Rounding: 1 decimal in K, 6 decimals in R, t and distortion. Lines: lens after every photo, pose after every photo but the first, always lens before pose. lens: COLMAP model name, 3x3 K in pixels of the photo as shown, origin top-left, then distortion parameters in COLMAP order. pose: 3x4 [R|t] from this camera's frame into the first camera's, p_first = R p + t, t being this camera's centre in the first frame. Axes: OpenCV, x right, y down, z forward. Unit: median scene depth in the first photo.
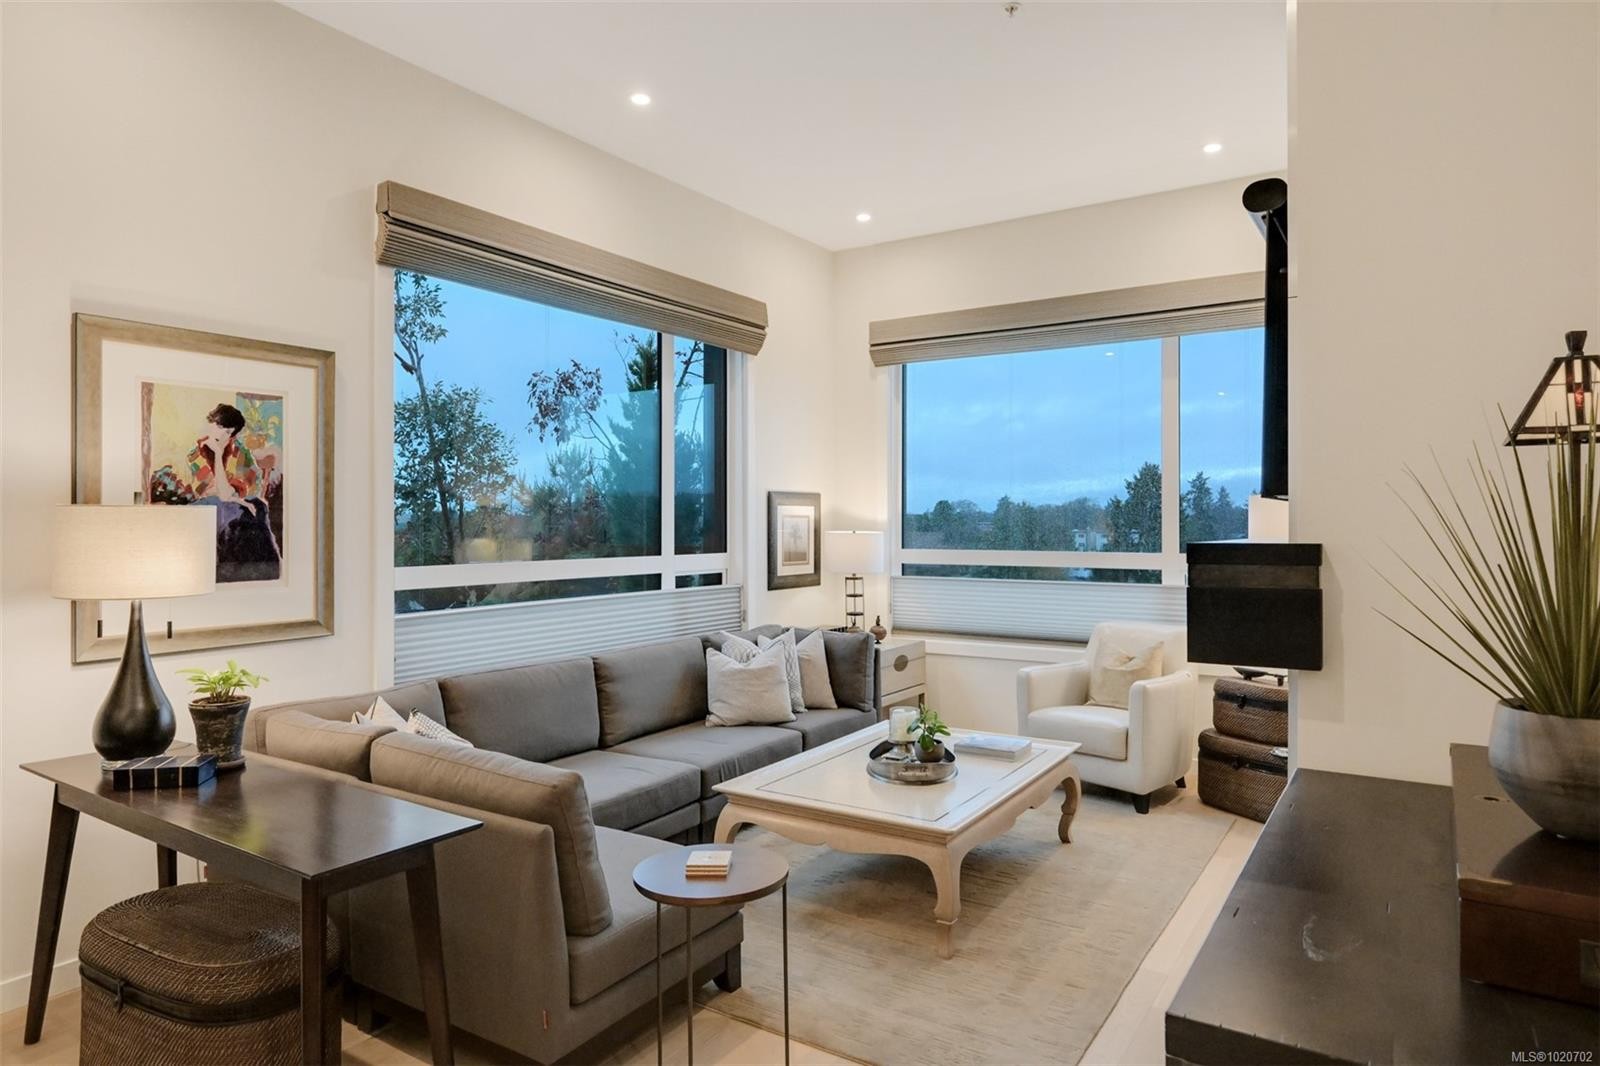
lens RADIAL K [[962.0, 0, 800.1], [0, 962.0, 520.0], [0, 0, 1]] dist [-0.002472, -0.001810]
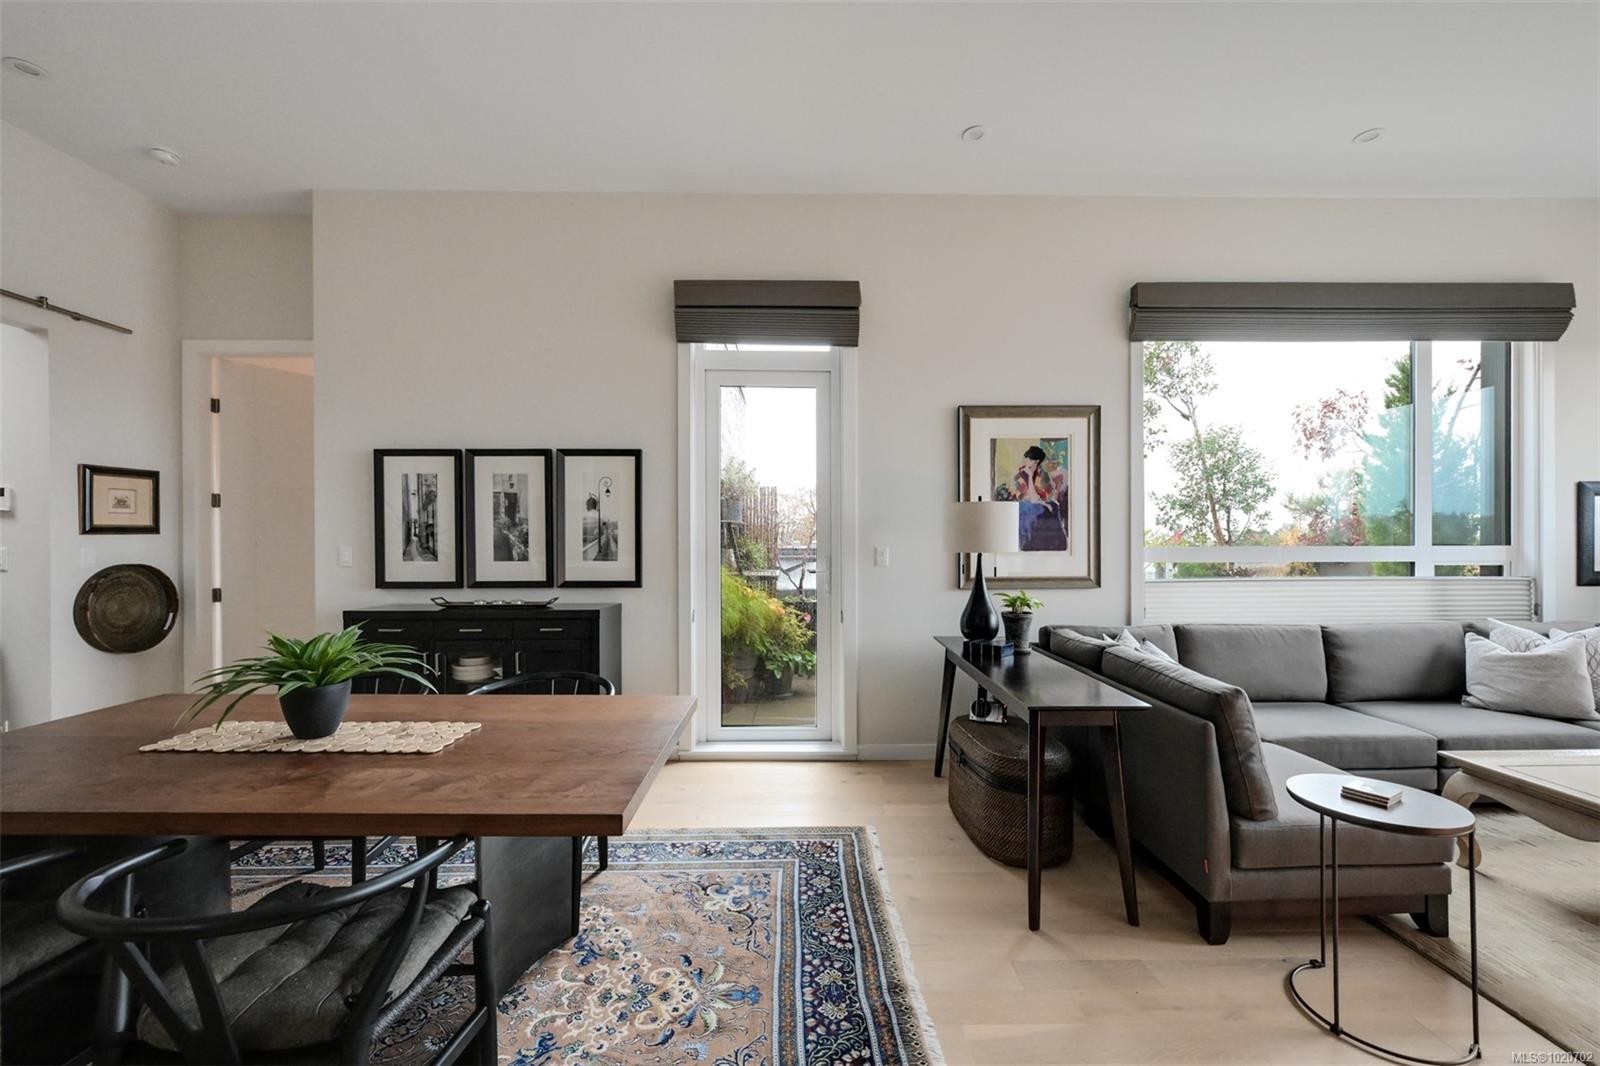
lens RADIAL K [[631.7, 0, 804.0], [0, 631.7, 545.6], [0, 0, 1]] dist [-0.001748, -0.000067]
pose [[0.558839, 0.002565, -0.829272, 0.068403], [0.005950, 0.999957, 0.007103, 0.030143], [0.829255, -0.008904, 0.558799, 0.023674]]
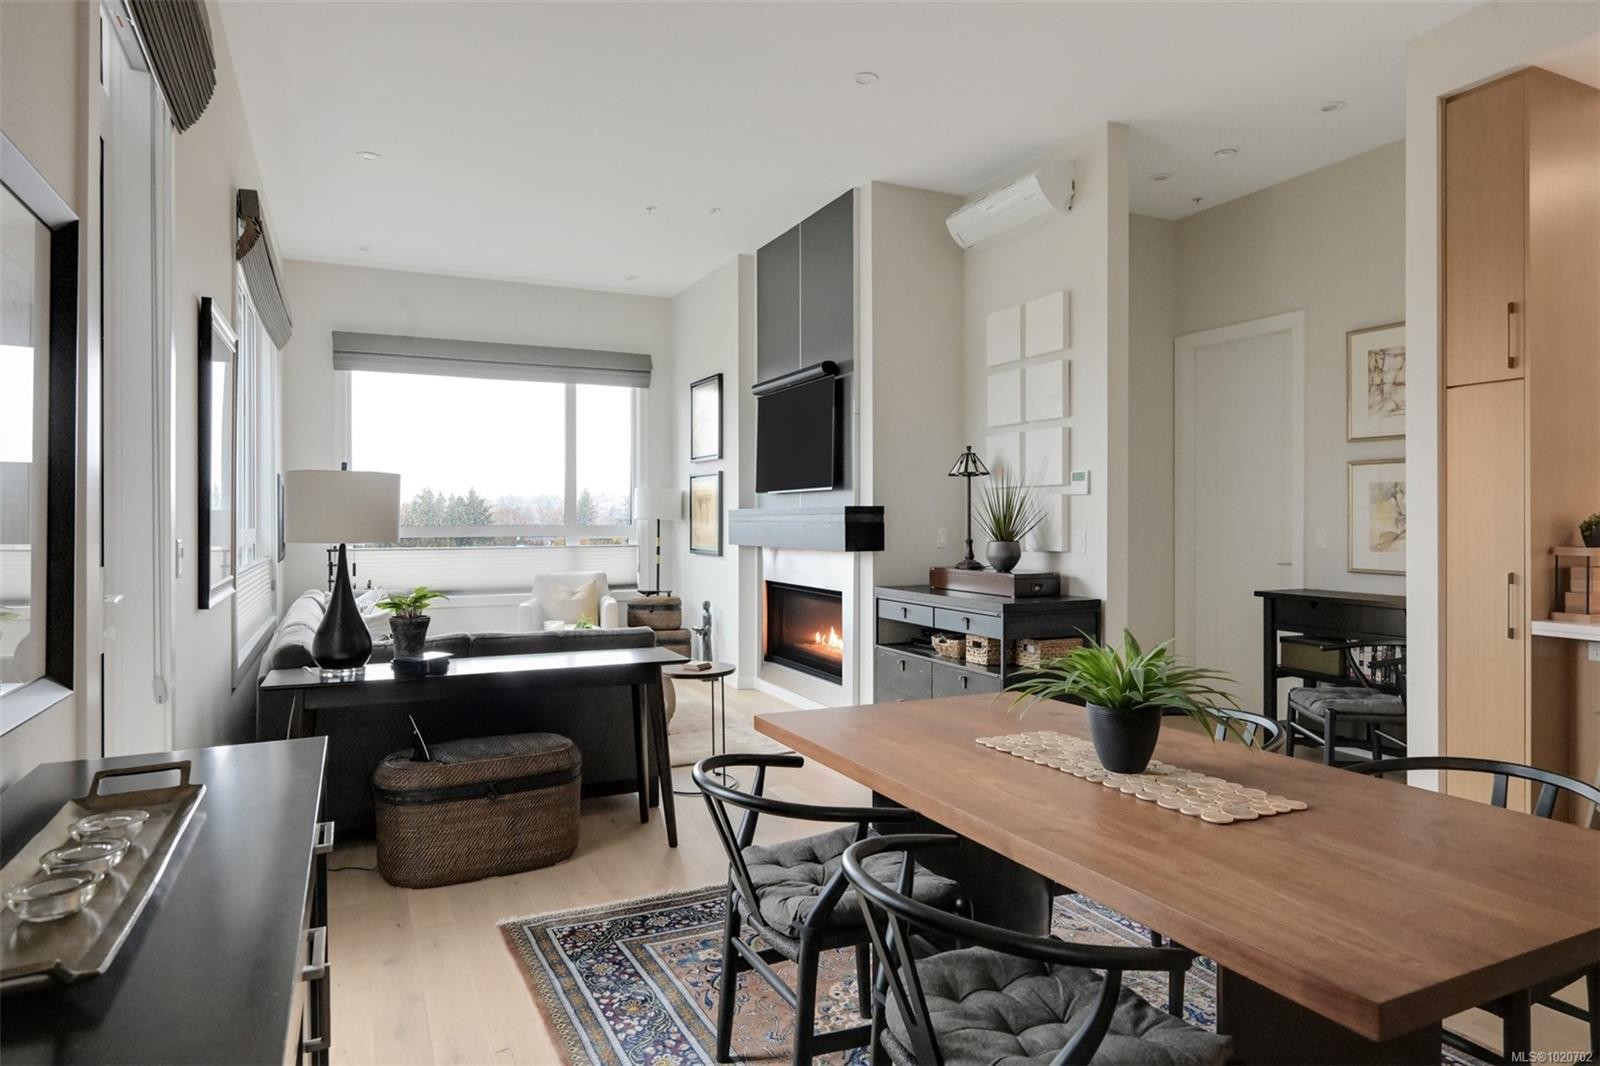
lens RADIAL K [[962.0, 0, 800.1], [0, 962.0, 520.0], [0, 0, 1]] dist [-0.002472, -0.001810]
pose [[0.515527, -0.001905, 0.856871, -0.828831], [-0.001557, 0.999994, 0.003160, 0.023630], [-0.856872, -0.002964, 0.515521, -0.105501]]
